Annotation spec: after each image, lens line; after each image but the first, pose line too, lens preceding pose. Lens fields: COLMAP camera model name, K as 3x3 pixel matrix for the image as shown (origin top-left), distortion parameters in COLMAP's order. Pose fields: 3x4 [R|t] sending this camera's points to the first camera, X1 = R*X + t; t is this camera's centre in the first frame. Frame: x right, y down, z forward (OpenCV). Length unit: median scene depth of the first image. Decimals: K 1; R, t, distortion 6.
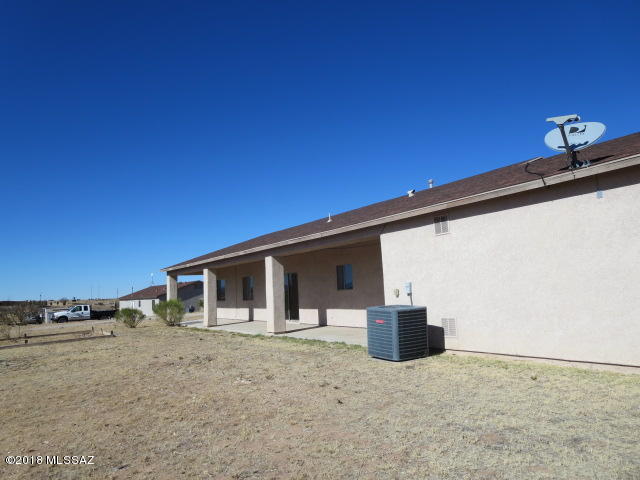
lens RADIAL K [[451.5, 0, 317.7], [0, 451.5, 240.7], [0, 0, 1]] dist [-0.027737, -0.002650]
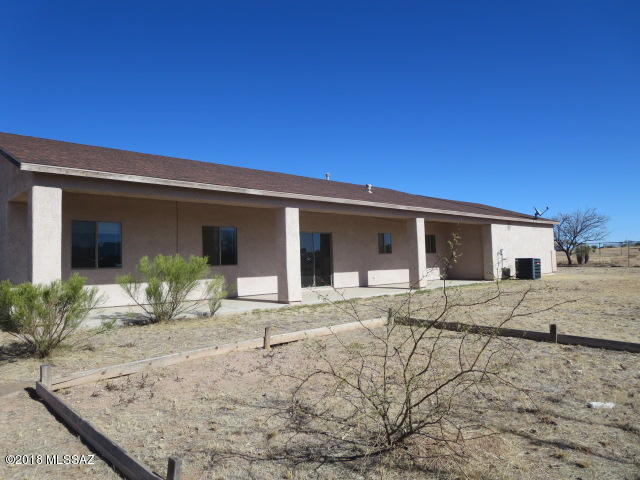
lens RADIAL K [[451.5, 0, 317.7], [0, 451.5, 240.7], [0, 0, 1]] dist [-0.027737, -0.002650]
pose [[-0.148378, 0.100885, 0.983771, -1.014338], [-0.074321, 0.990832, -0.112819, 0.205316], [-0.986134, -0.089854, -0.139520, 1.242730]]
